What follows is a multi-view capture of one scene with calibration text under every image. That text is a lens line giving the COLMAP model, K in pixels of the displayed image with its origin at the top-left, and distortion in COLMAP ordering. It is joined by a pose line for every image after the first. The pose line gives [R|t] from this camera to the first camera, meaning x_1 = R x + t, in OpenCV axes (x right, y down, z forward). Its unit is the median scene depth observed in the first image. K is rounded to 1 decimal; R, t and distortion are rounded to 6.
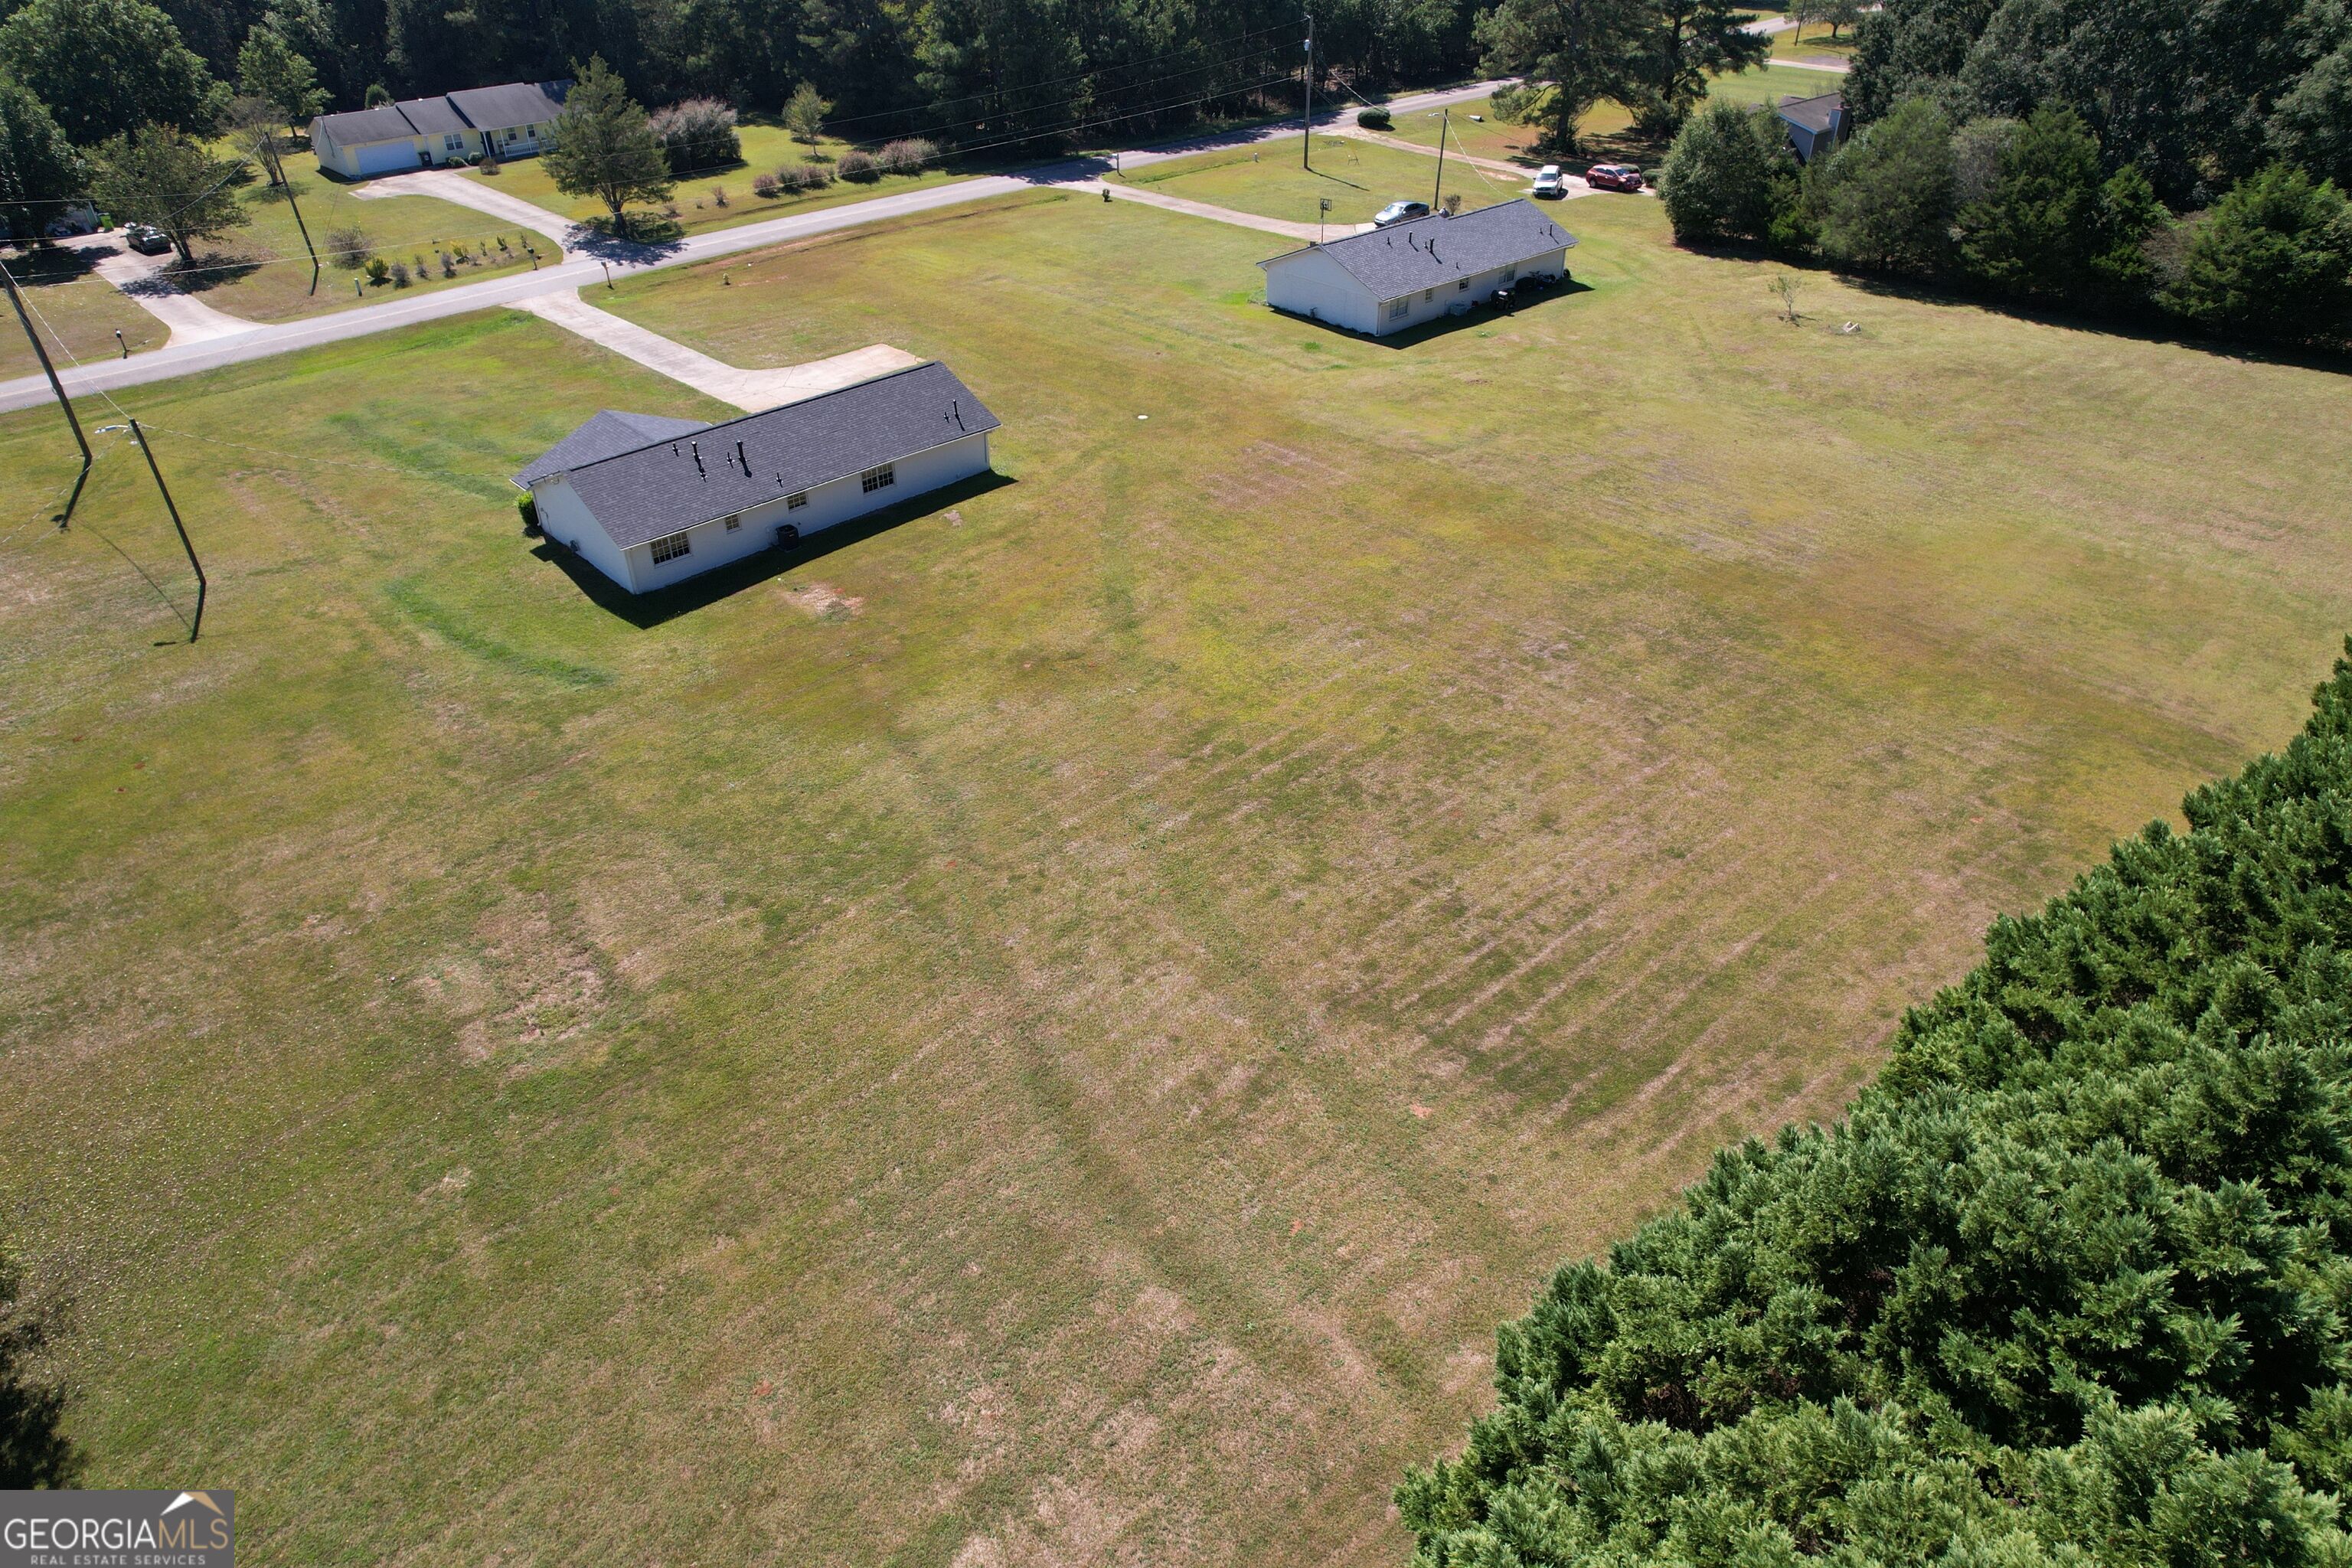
lens RADIAL K [[1505.5, 0, 1177.9], [0, 1505.5, 777.9], [0, 0, 1]] dist [-0.075910, 0.067348]
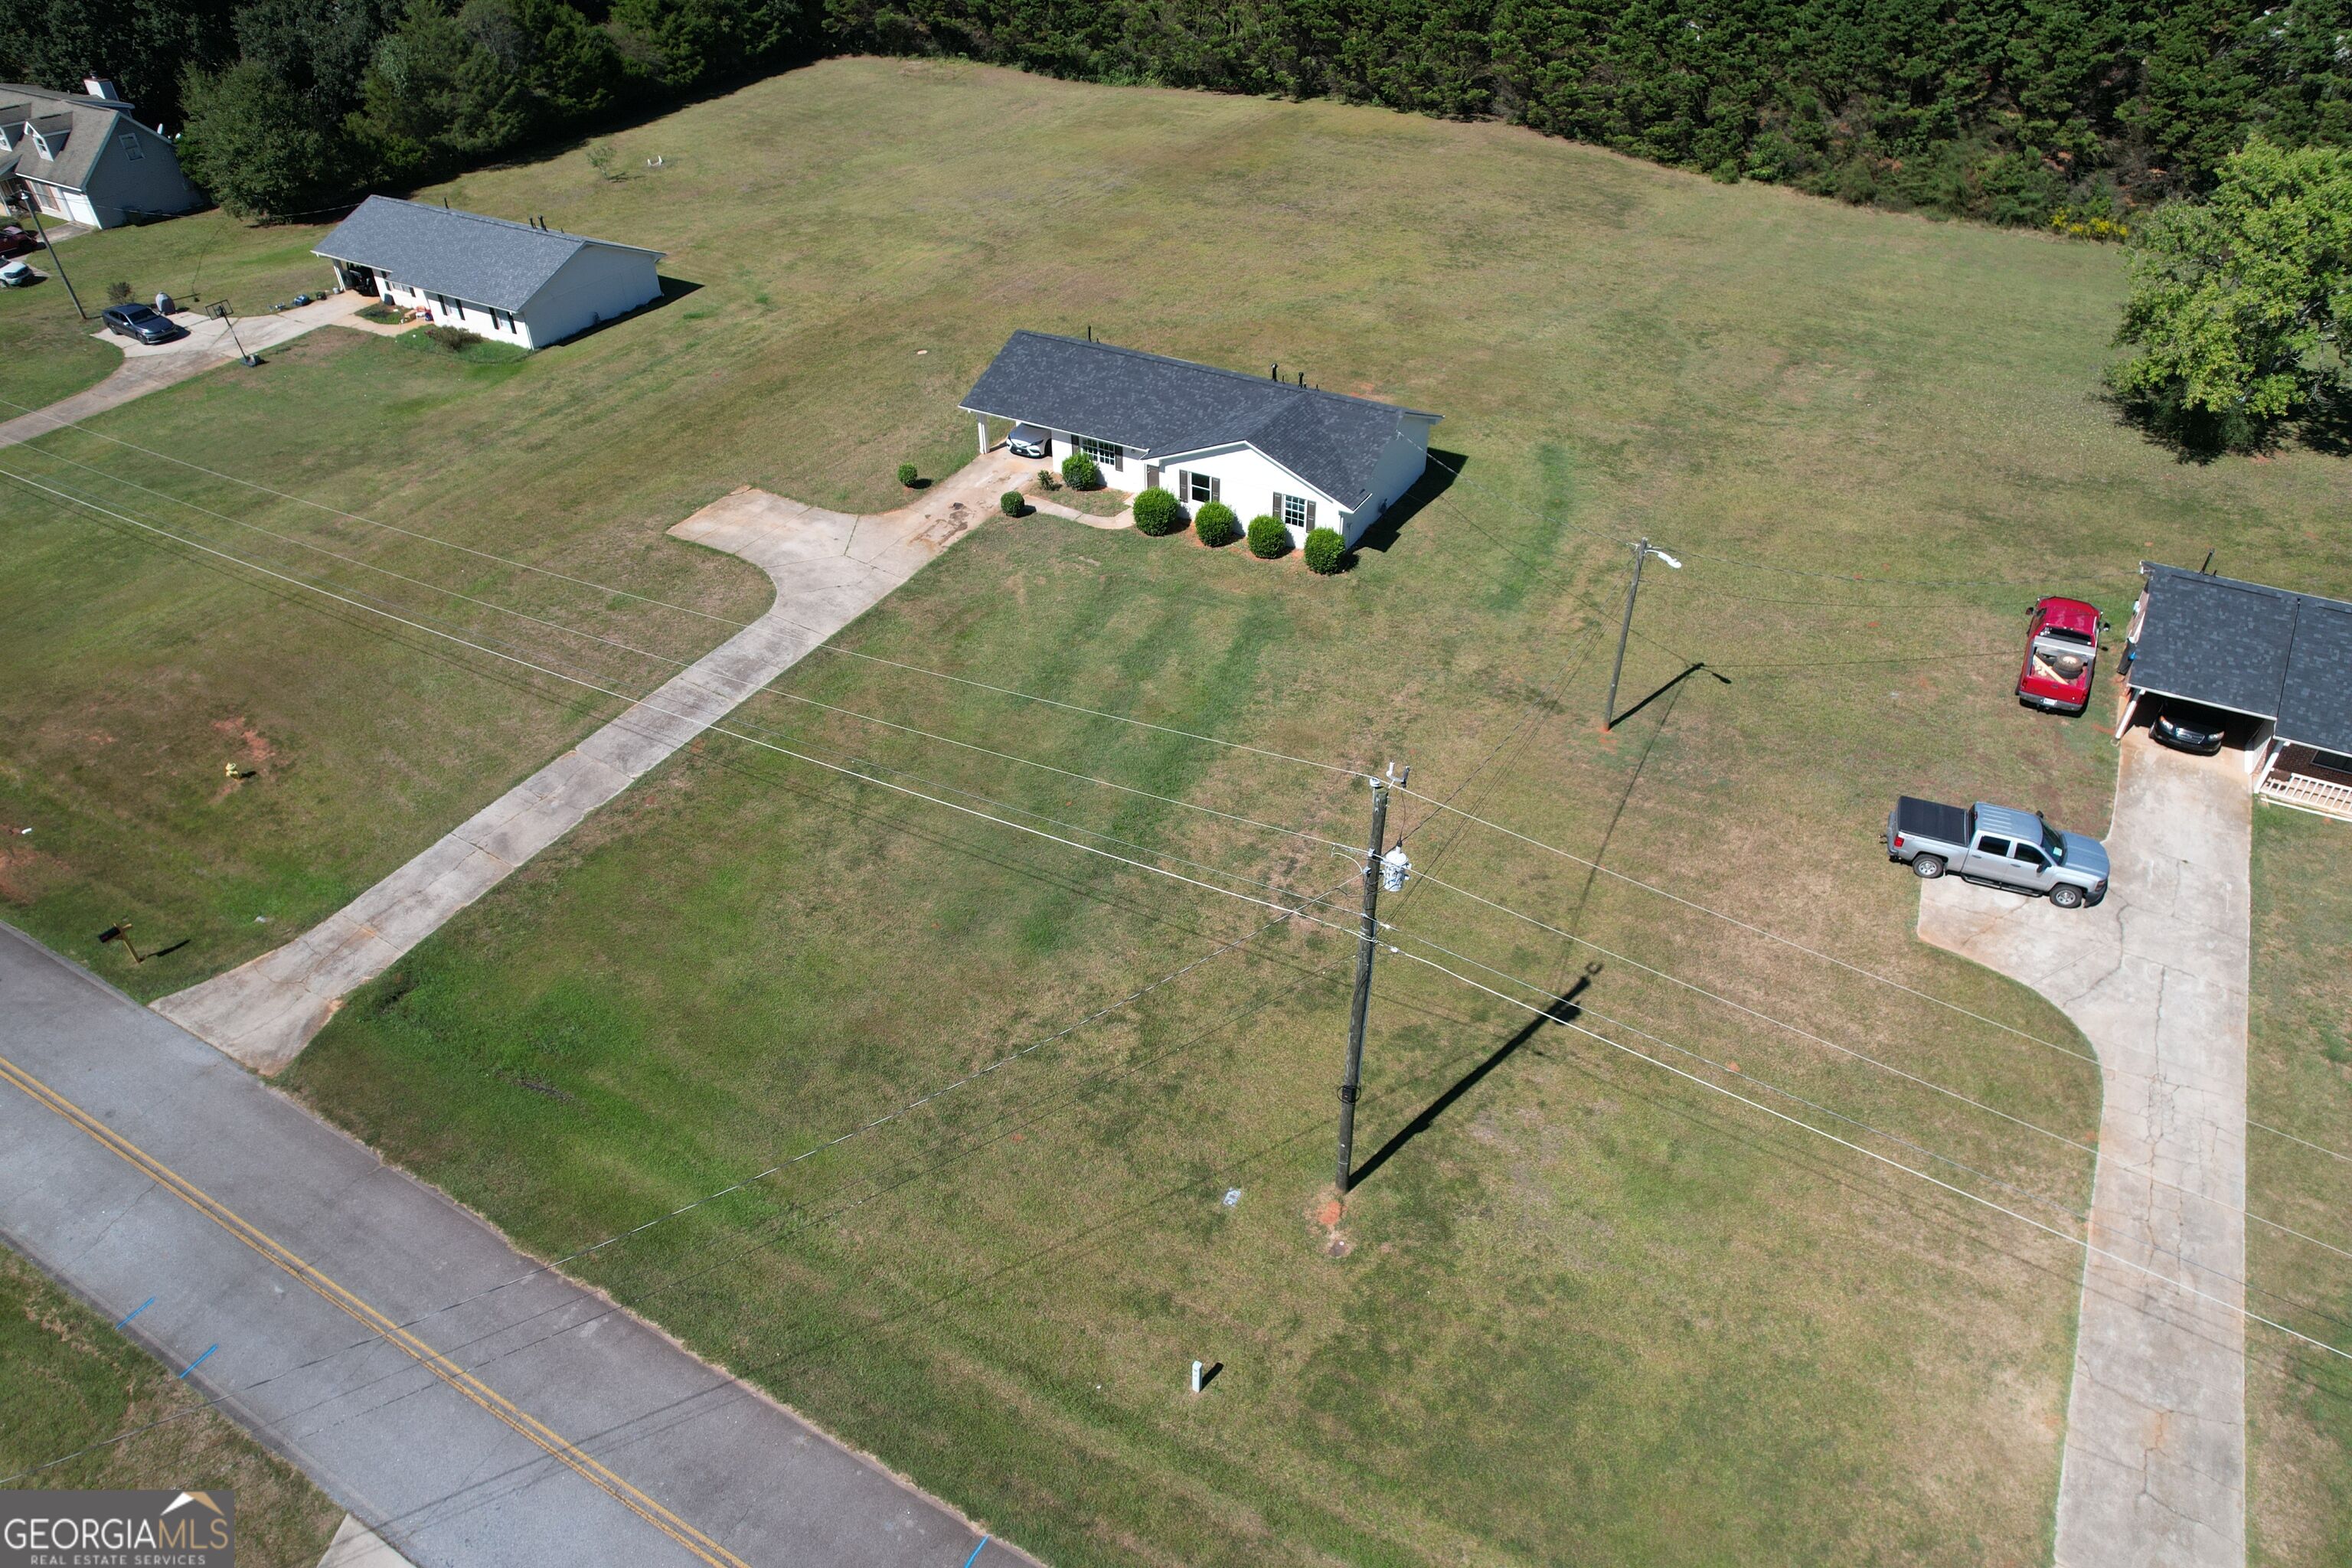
lens RADIAL K [[1505.5, 0, 1177.9], [0, 1505.5, 777.9], [0, 0, 1]] dist [-0.075910, 0.067348]
pose [[-0.295259, -0.565659, 0.769969, -1.219663], [0.544907, 0.562275, 0.622032, -0.737306], [-0.784792, 0.603222, 0.142215, 1.078250]]
